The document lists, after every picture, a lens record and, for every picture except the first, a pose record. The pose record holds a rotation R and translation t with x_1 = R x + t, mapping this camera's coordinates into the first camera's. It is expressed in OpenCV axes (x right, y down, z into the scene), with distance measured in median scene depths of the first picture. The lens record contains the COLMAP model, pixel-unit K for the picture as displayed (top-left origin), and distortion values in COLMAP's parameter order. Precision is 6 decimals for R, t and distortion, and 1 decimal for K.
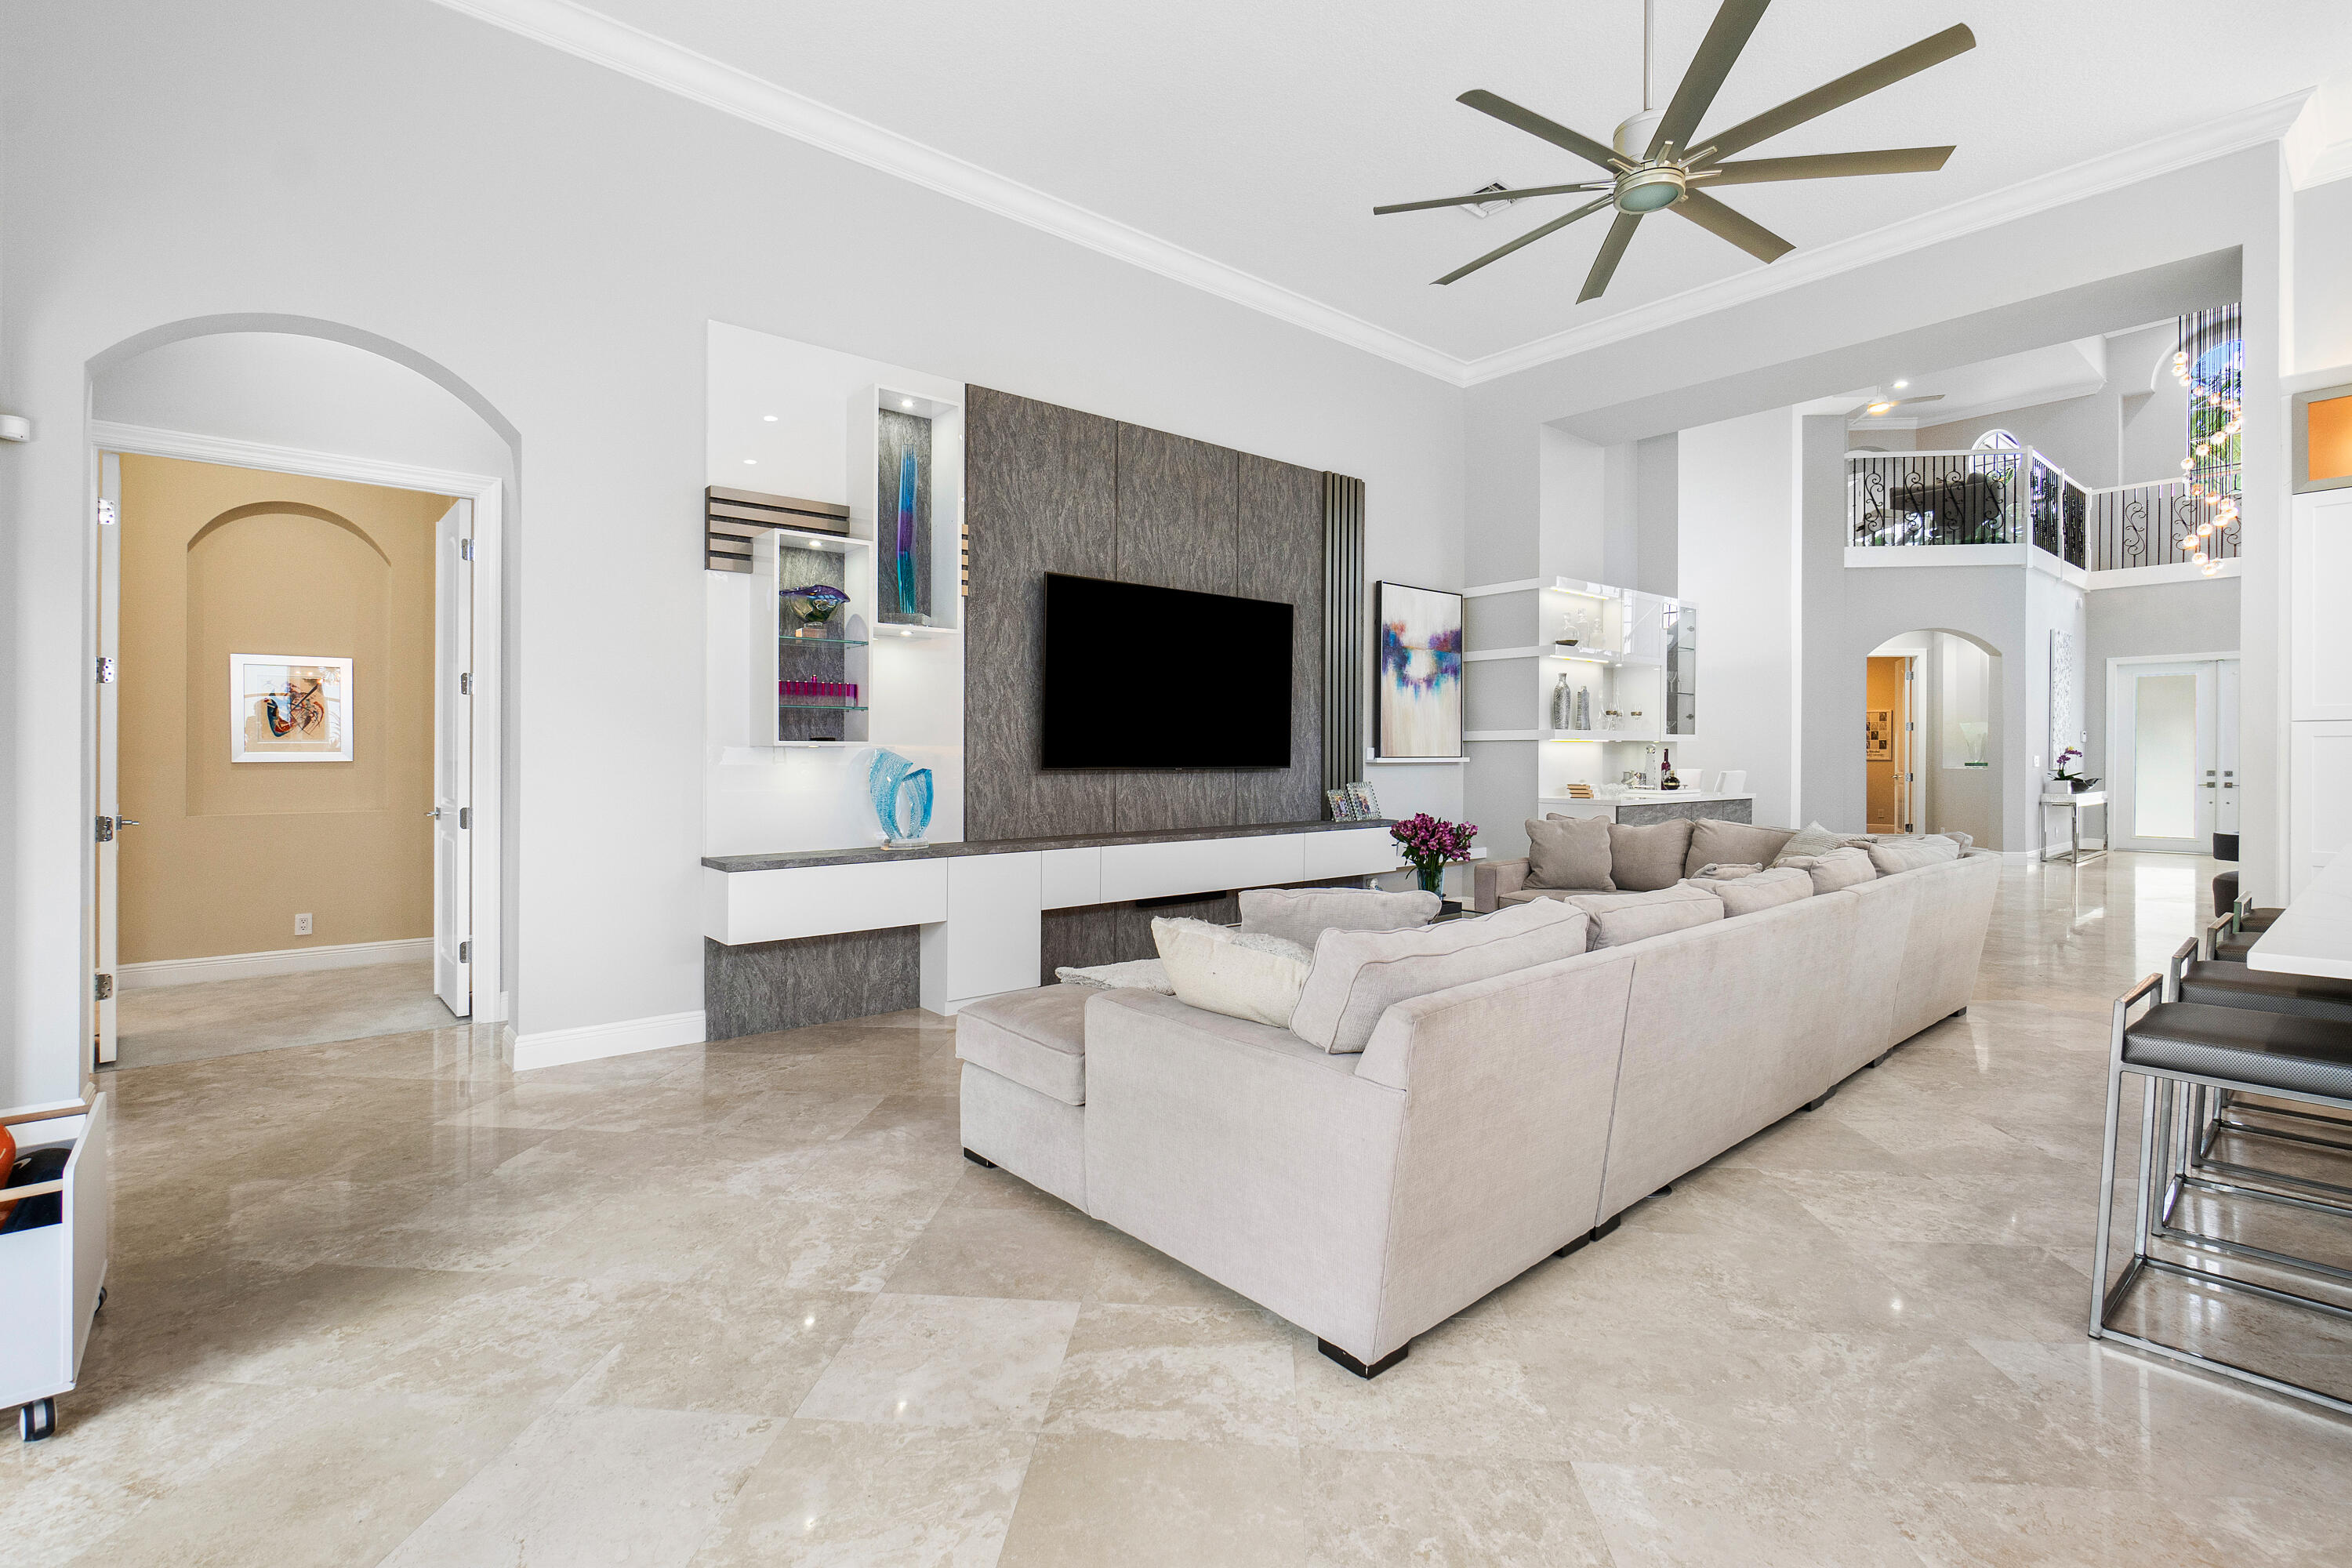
lens RADIAL K [[1053.1, 0, 1150.7], [0, 1053.1, 761.7], [0, 0, 1]] dist [-0.004251, 0.000983]
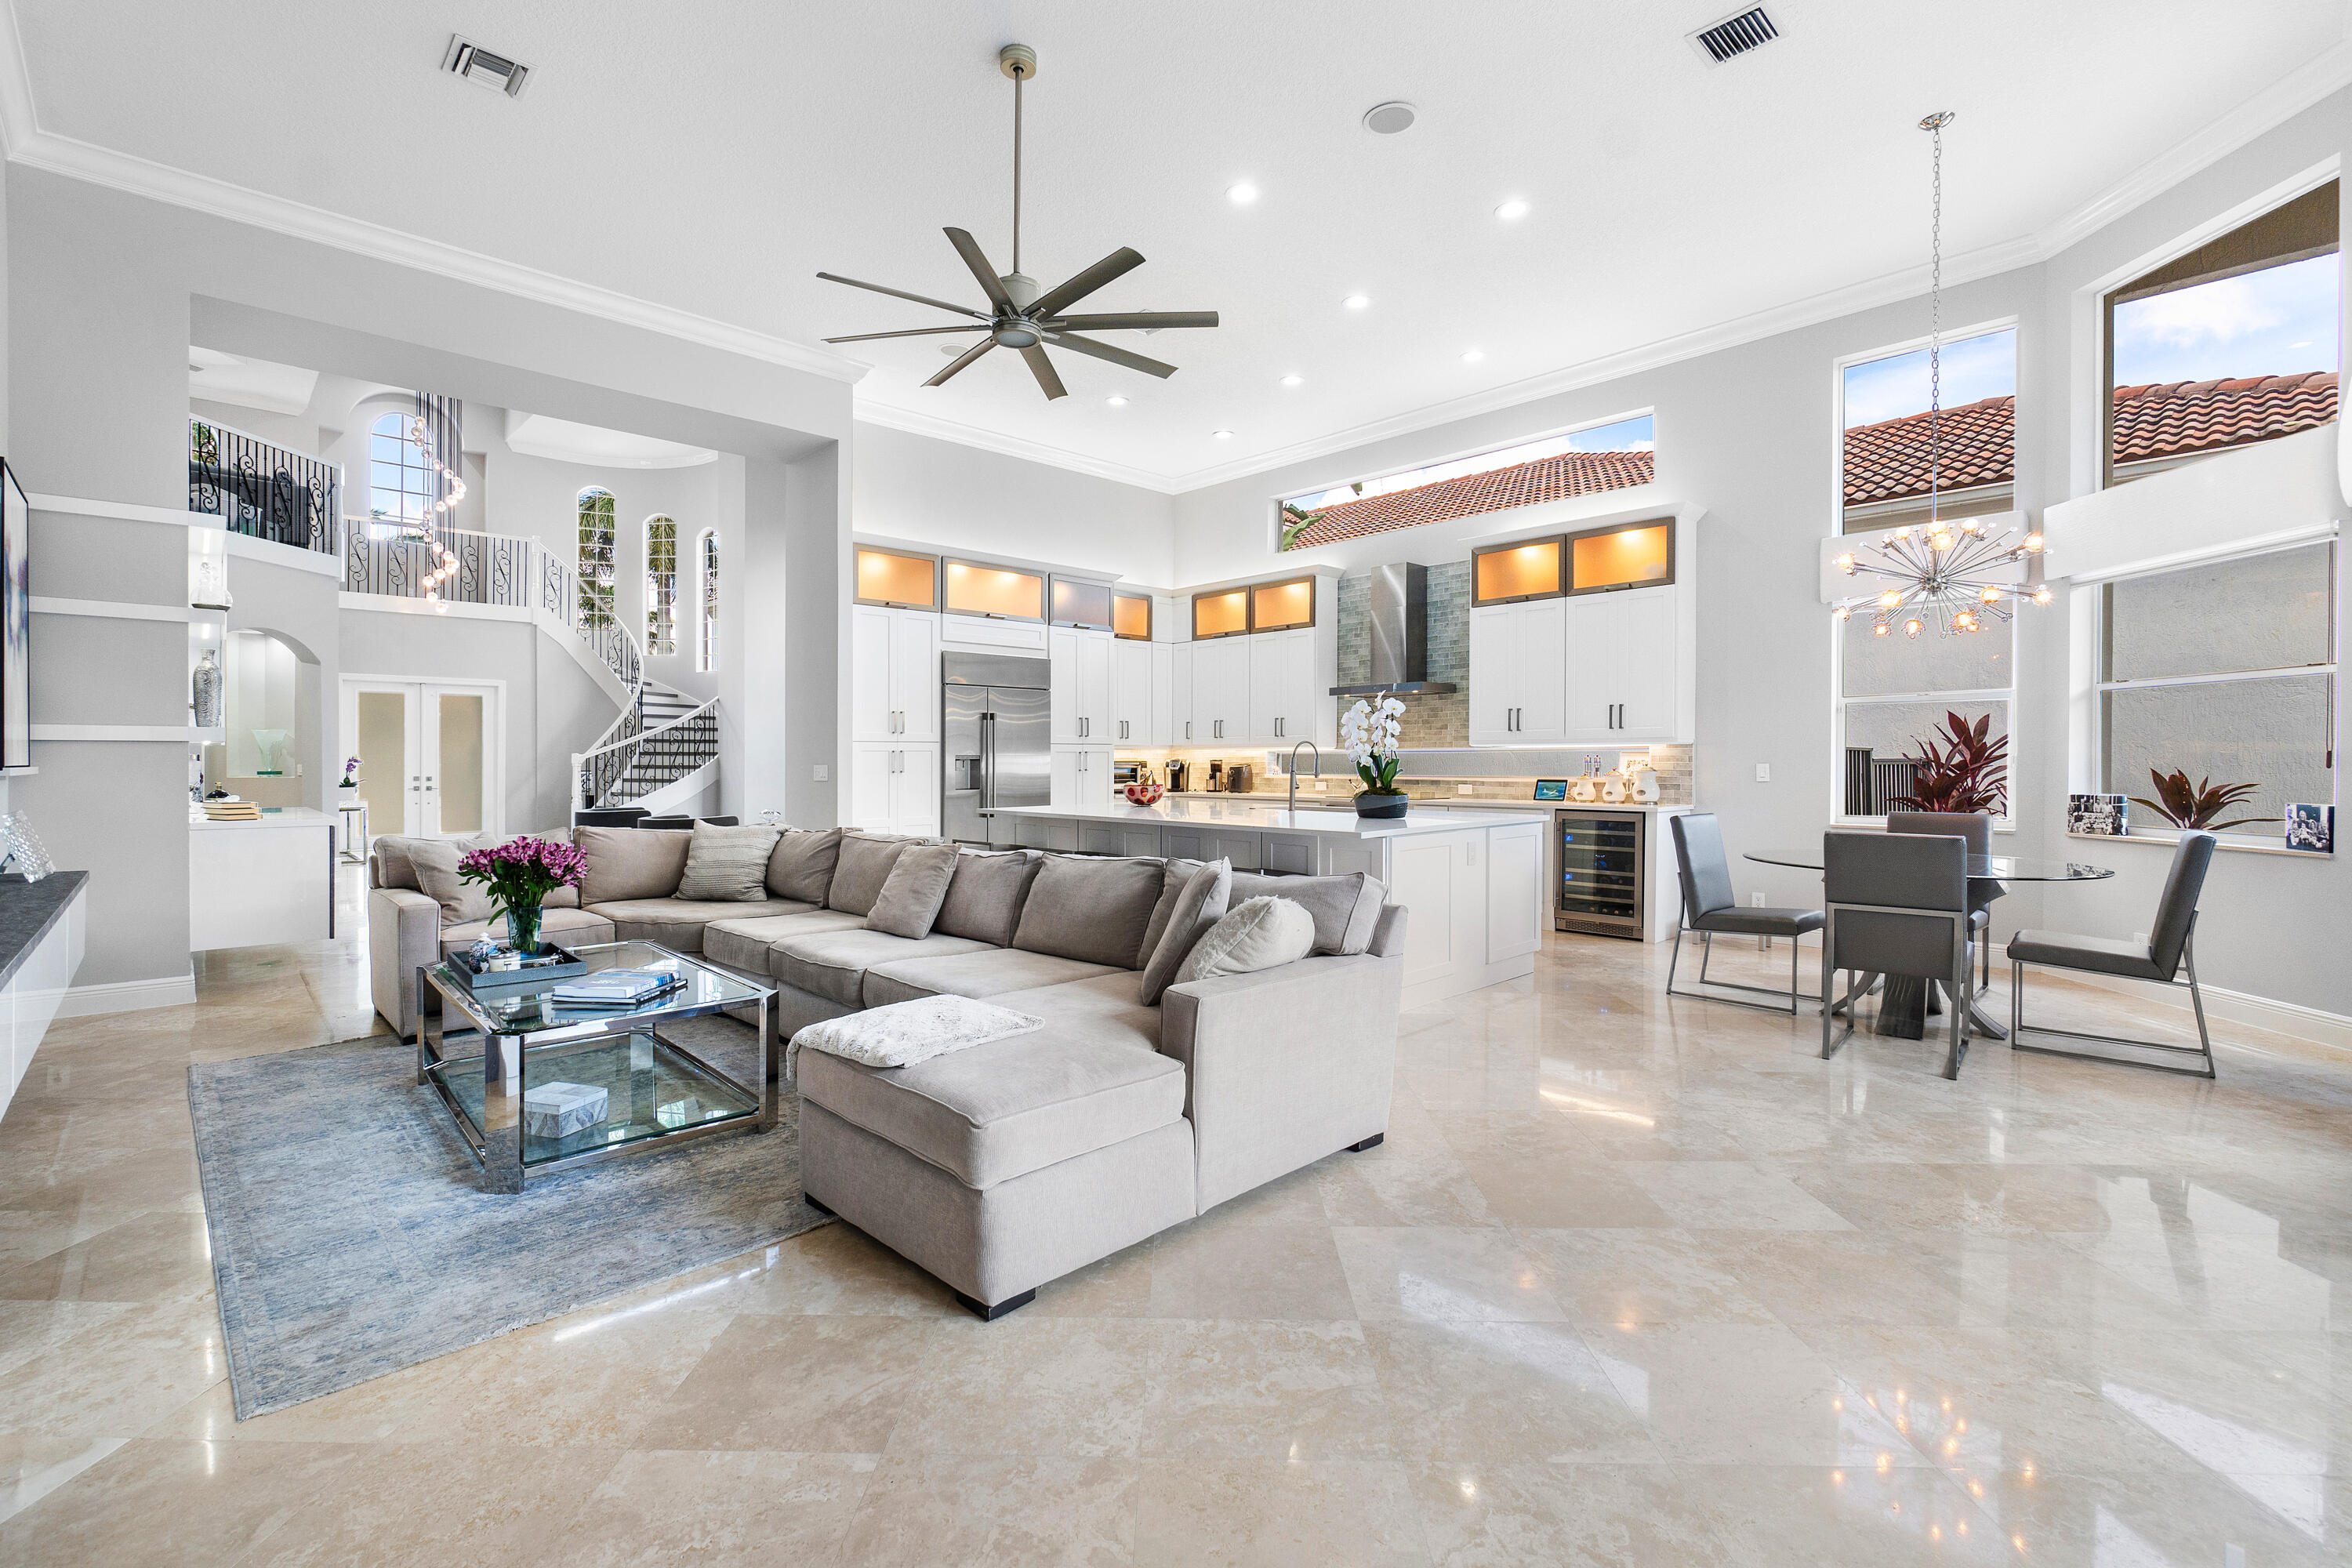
lens RADIAL K [[1053.1, 0, 1169.5], [0, 1053.1, 779.4], [0, 0, 1]] dist [-0.004251, 0.000983]
pose [[-0.070903, -0.017162, 0.997336, -0.483840], [0.008928, 0.999801, 0.017840, -0.002380], [-0.997443, 0.010169, -0.070736, 0.500882]]
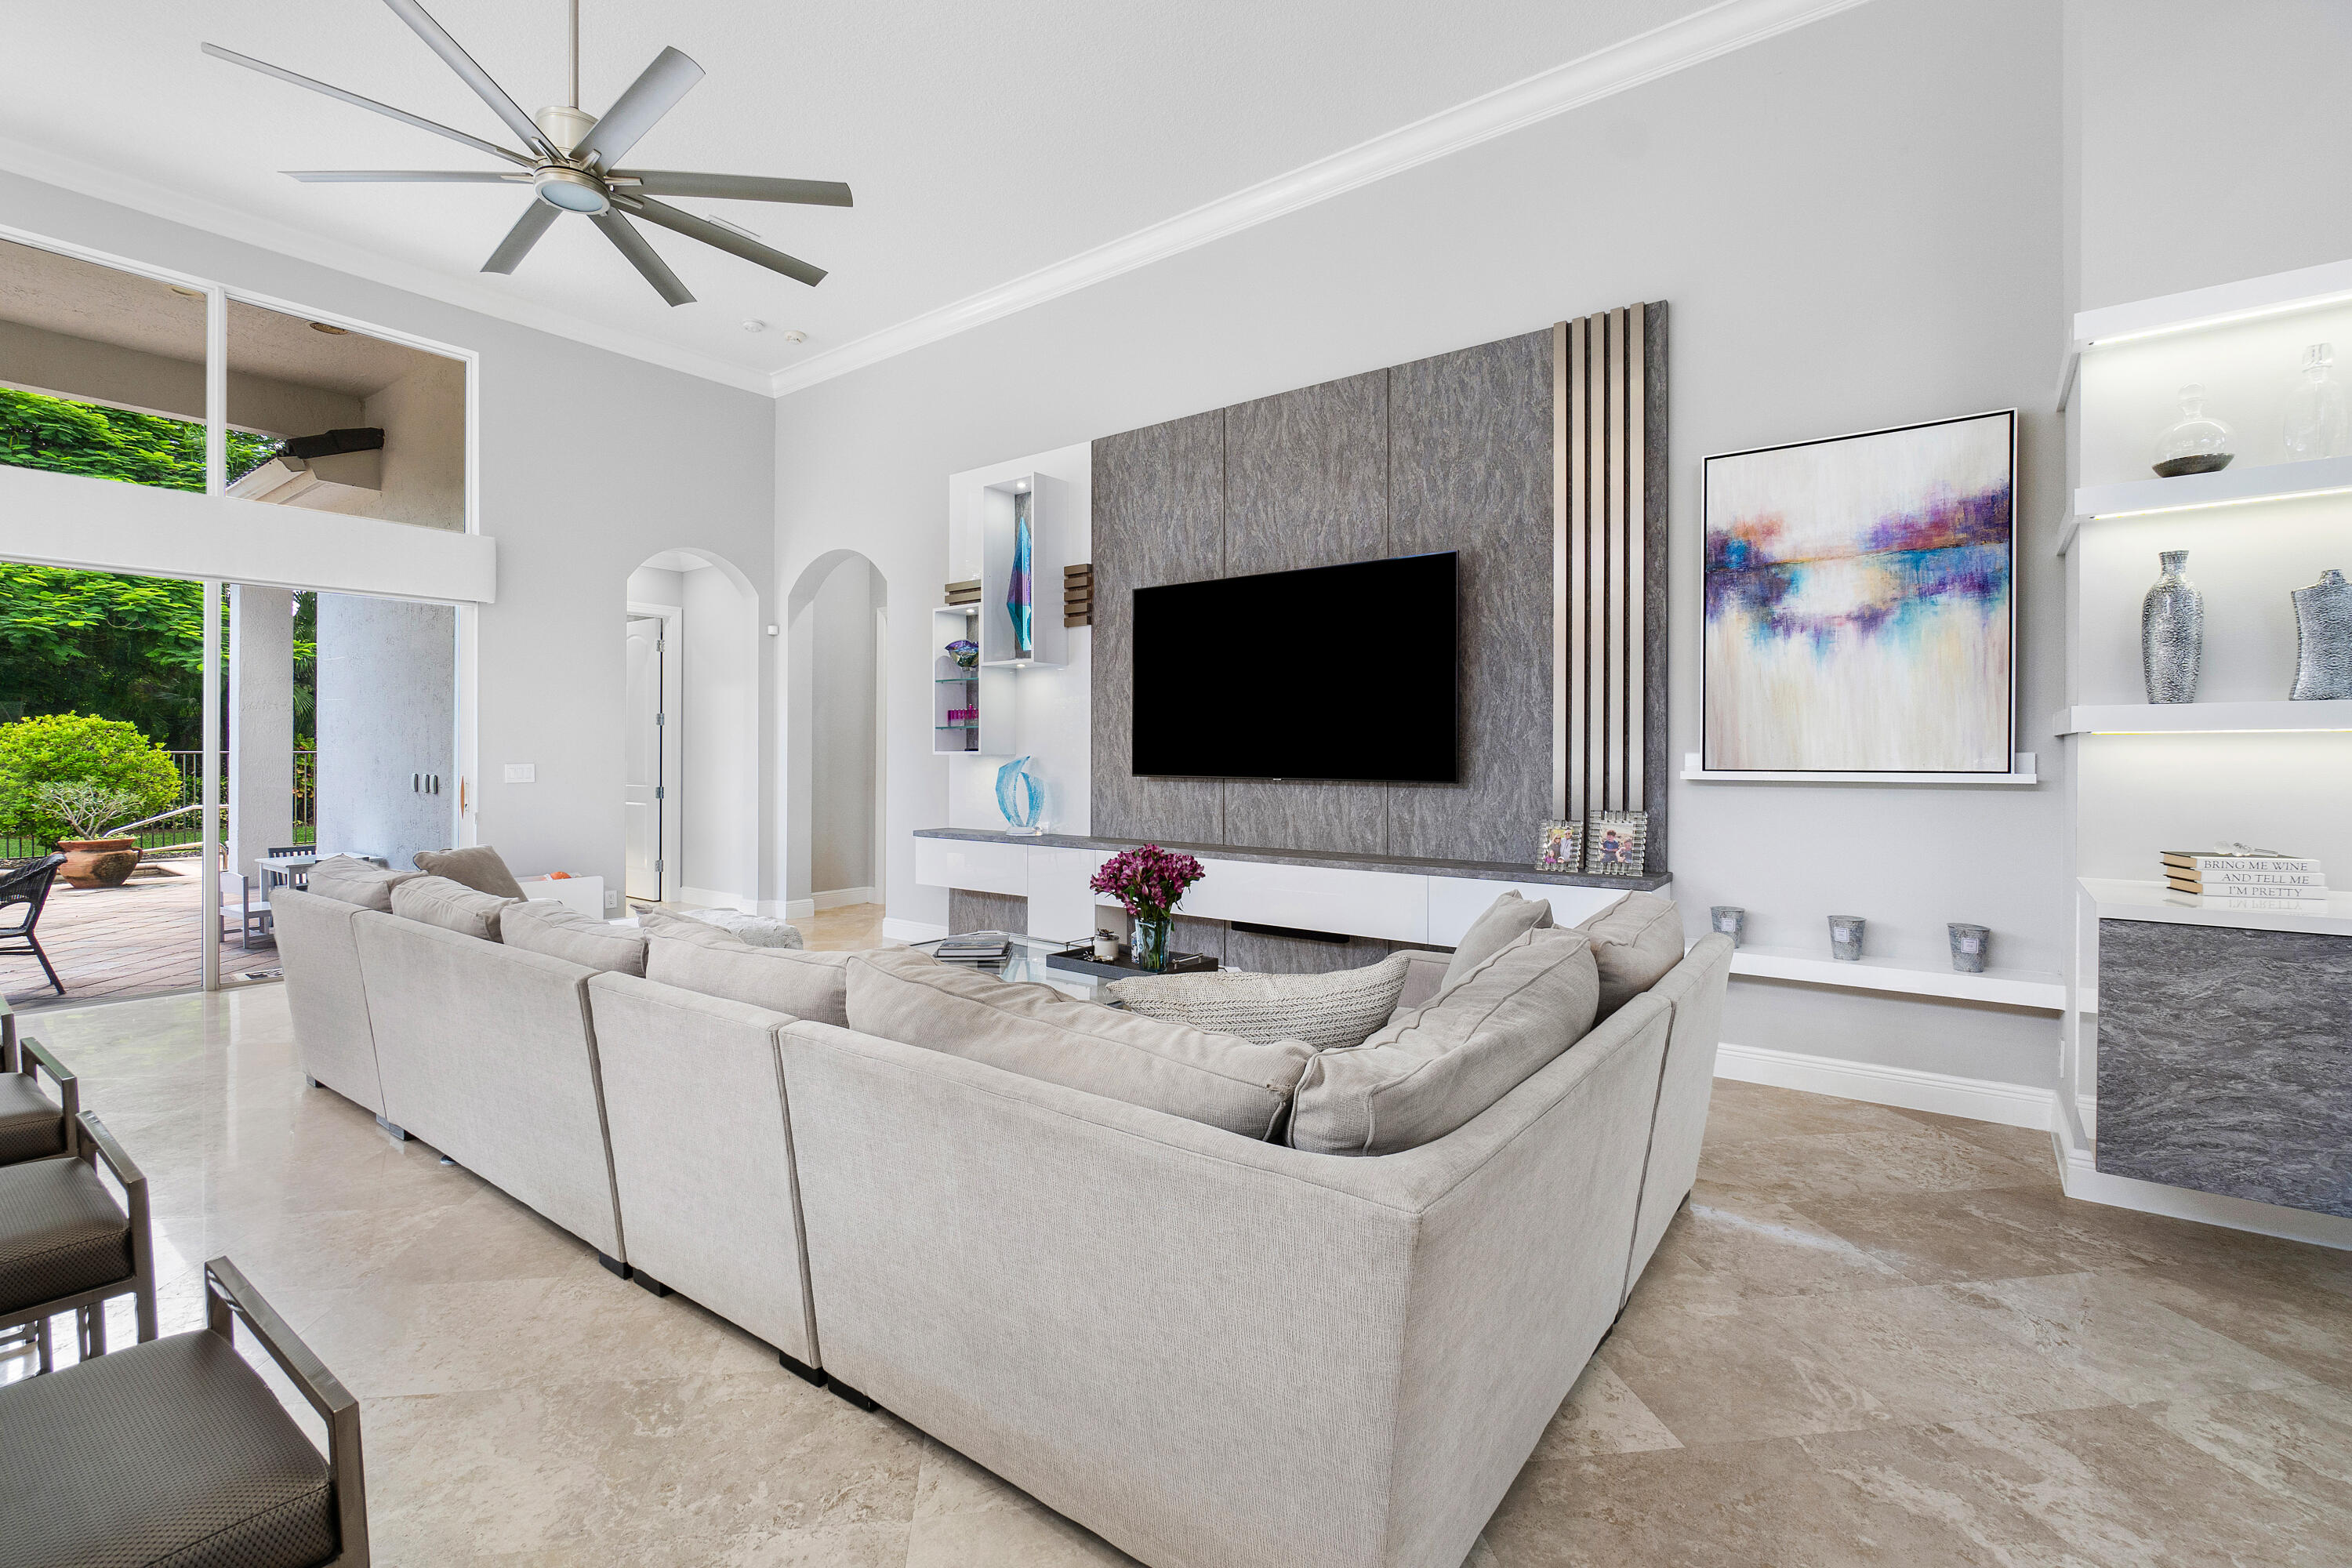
lens RADIAL K [[1053.1, 0, 1180.0], [0, 1053.1, 751.1], [0, 0, 1]] dist [-0.004251, 0.000983]
pose [[0.233444, -0.000181, -0.972370, 0.854754], [-0.004954, 0.999987, -0.001375, -0.014824], [0.972358, 0.005138, 0.233440, 0.726144]]
